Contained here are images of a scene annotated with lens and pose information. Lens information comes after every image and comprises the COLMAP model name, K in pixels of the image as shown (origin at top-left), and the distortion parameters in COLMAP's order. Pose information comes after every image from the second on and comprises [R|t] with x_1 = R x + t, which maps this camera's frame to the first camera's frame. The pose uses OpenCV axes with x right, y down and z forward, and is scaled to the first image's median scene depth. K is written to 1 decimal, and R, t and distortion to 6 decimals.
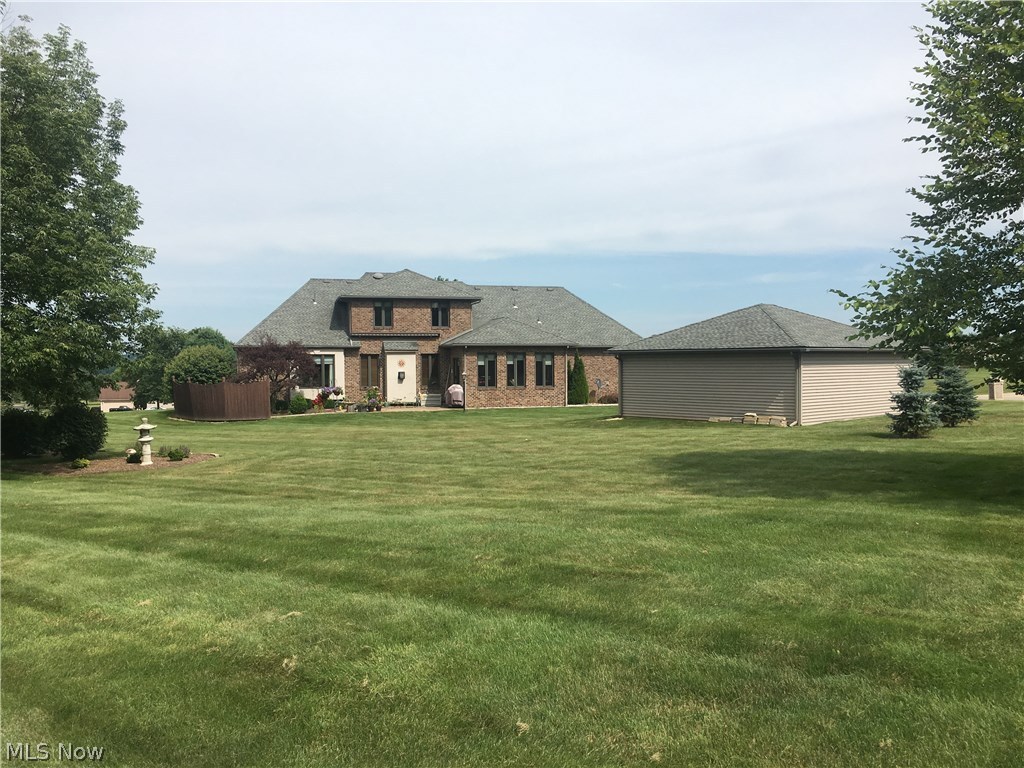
lens RADIAL K [[874.9, 0, 512.0], [0, 874.9, 384.0], [0, 0, 1]] dist [0.044395, -0.006439]
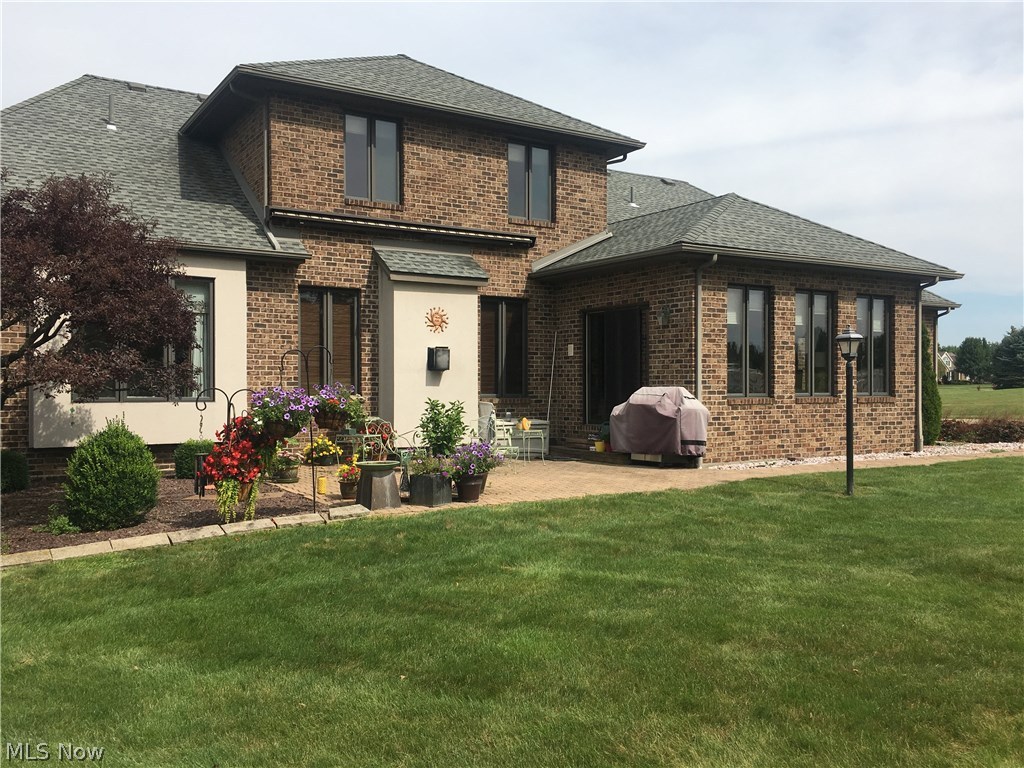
lens RADIAL K [[874.9, 0, 512.0], [0, 874.9, 384.0], [0, 0, 1]] dist [0.044395, -0.006439]
pose [[0.953070, 0.005331, 0.302703, -0.194954], [0.003230, 0.999609, -0.027773, 0.007543], [-0.302732, 0.027448, 0.952680, 0.702516]]
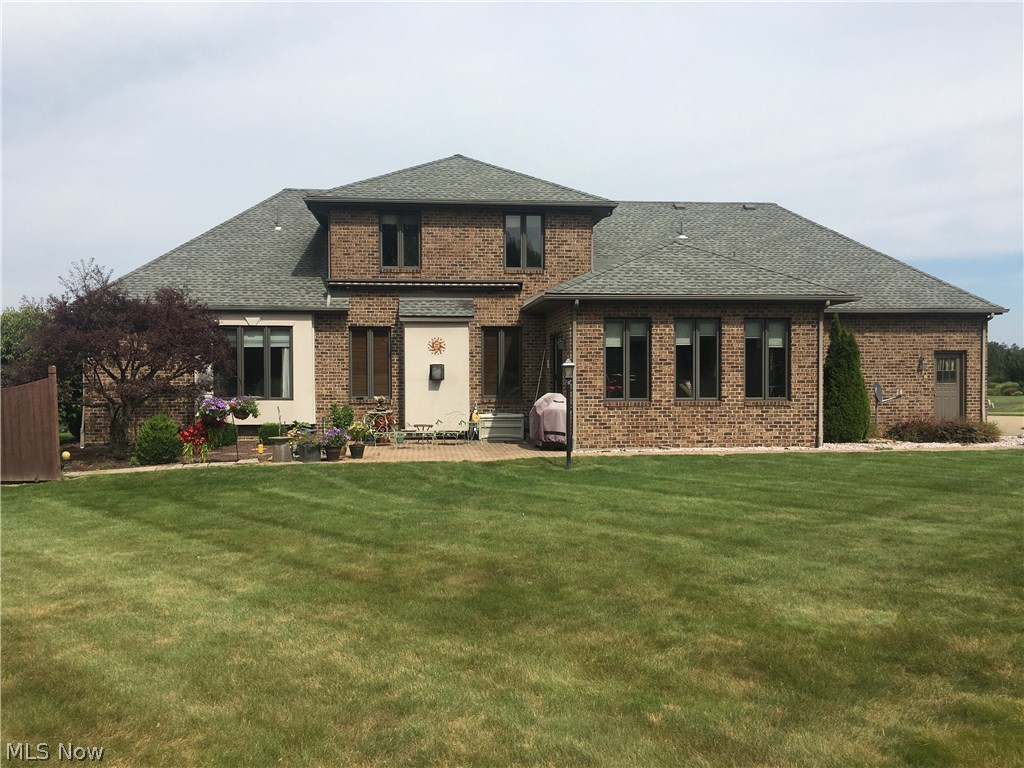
lens RADIAL K [[874.9, 0, 512.0], [0, 874.9, 384.0], [0, 0, 1]] dist [0.044395, -0.006439]
pose [[0.989621, 0.004693, -0.143625, -0.022190], [-0.006494, 0.999906, -0.012071, 0.001405], [0.143555, 0.012878, 0.989559, 0.557446]]
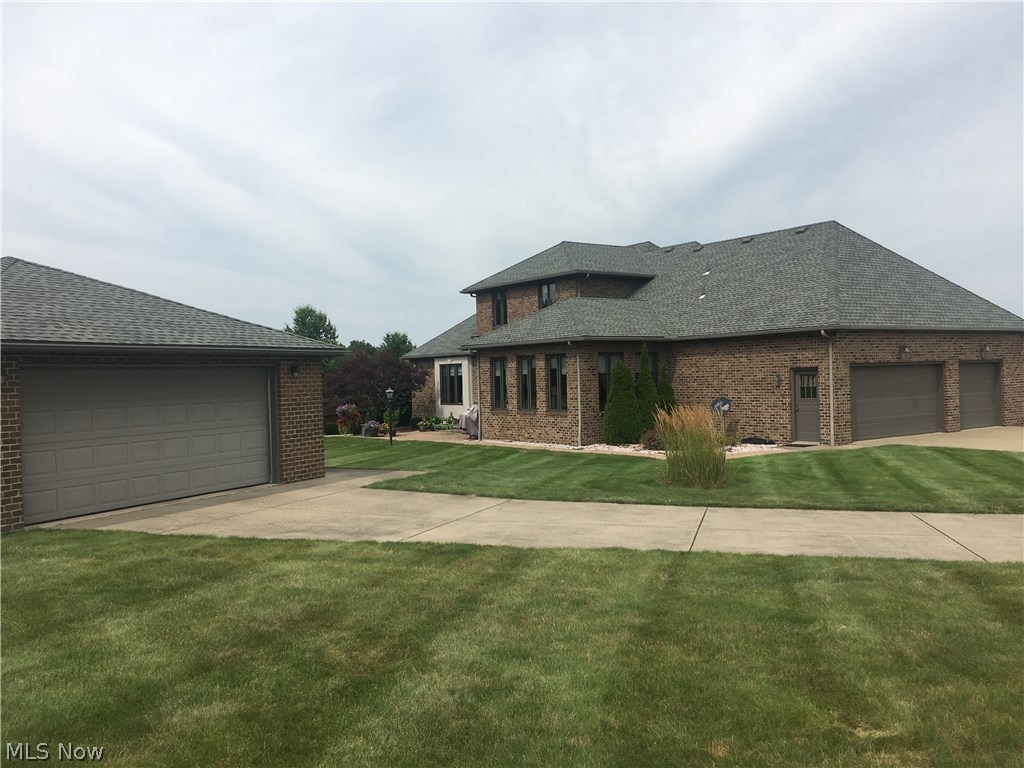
lens RADIAL K [[874.9, 0, 512.0], [0, 874.9, 384.0], [0, 0, 1]] dist [0.044395, -0.006439]
pose [[0.372932, 0.001334, -0.927858, 0.563603], [-0.000292, 0.999999, 0.001320, -0.015839], [0.927859, -0.000222, 0.372932, 0.734193]]
